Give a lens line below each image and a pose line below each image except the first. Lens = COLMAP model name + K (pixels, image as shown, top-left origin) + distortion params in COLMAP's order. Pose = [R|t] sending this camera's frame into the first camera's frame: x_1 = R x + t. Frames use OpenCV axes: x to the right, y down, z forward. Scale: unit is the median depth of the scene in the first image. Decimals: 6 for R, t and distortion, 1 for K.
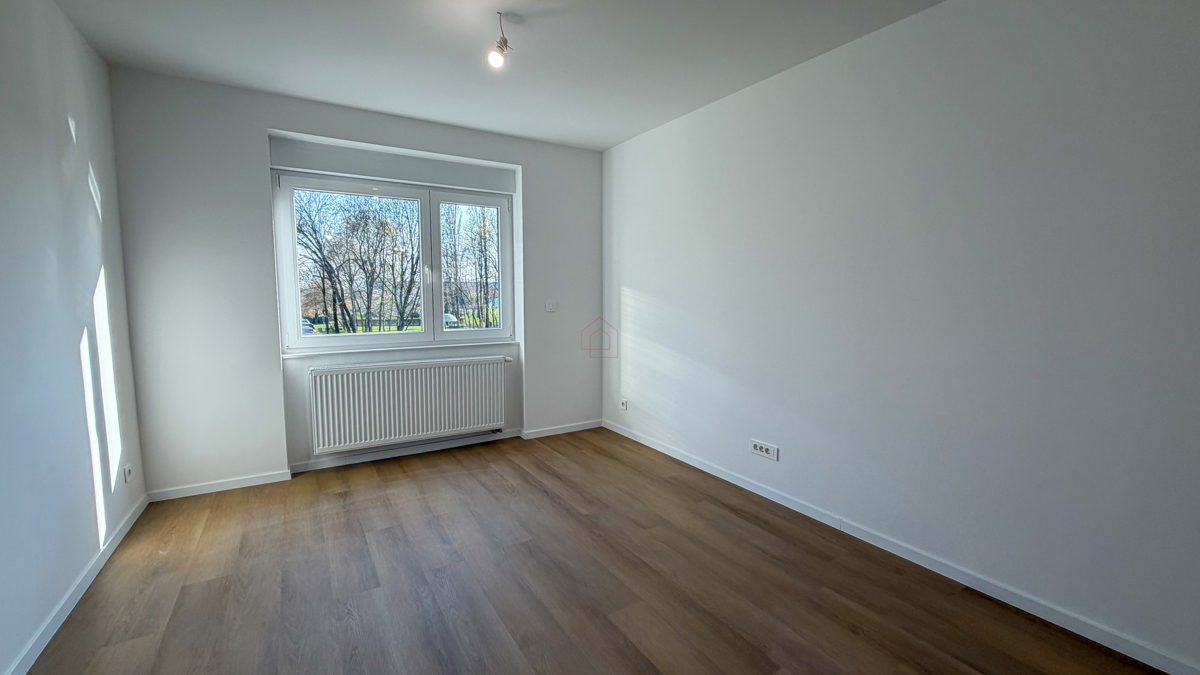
lens RADIAL K [[478.8, 0, 600.0], [0, 478.8, 337.5], [0, 0, 1]] dist [-0.001467, -0.000216]
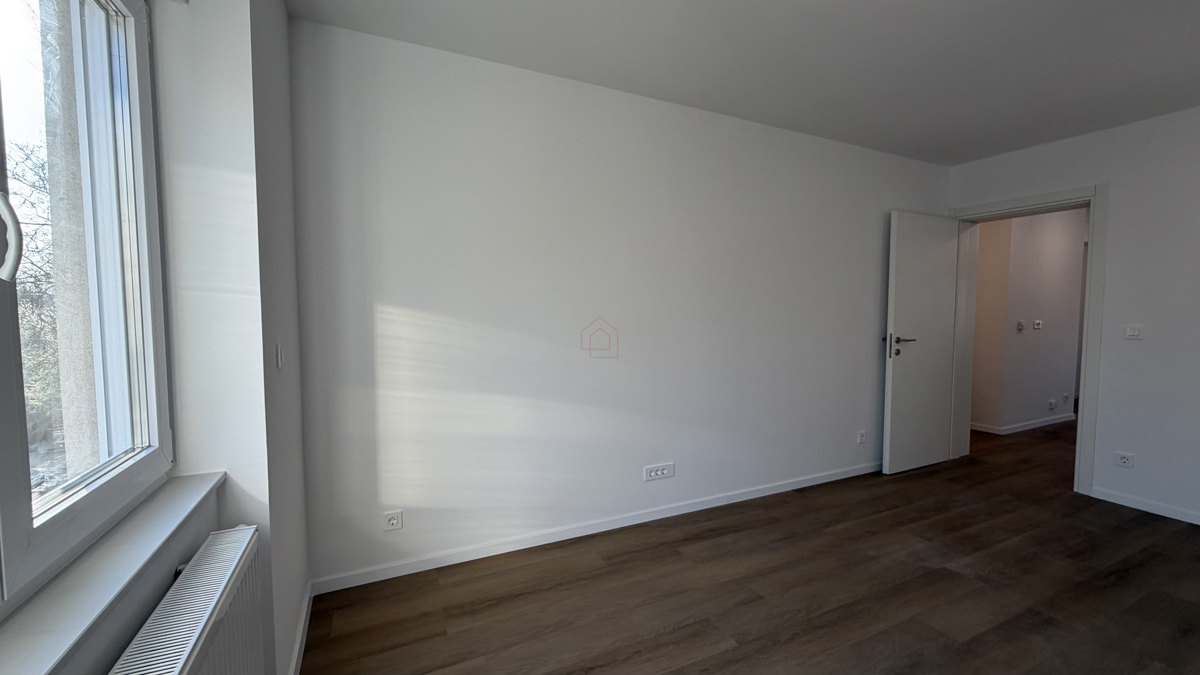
lens RADIAL K [[478.8, 0, 600.0], [0, 478.8, 337.5], [0, 0, 1]] dist [-0.001467, -0.000216]
pose [[0.126536, -0.065529, 0.989795, -0.646027], [0.094371, 0.994085, 0.053748, -0.107571], [-0.987463, 0.086606, 0.131971, 0.986997]]
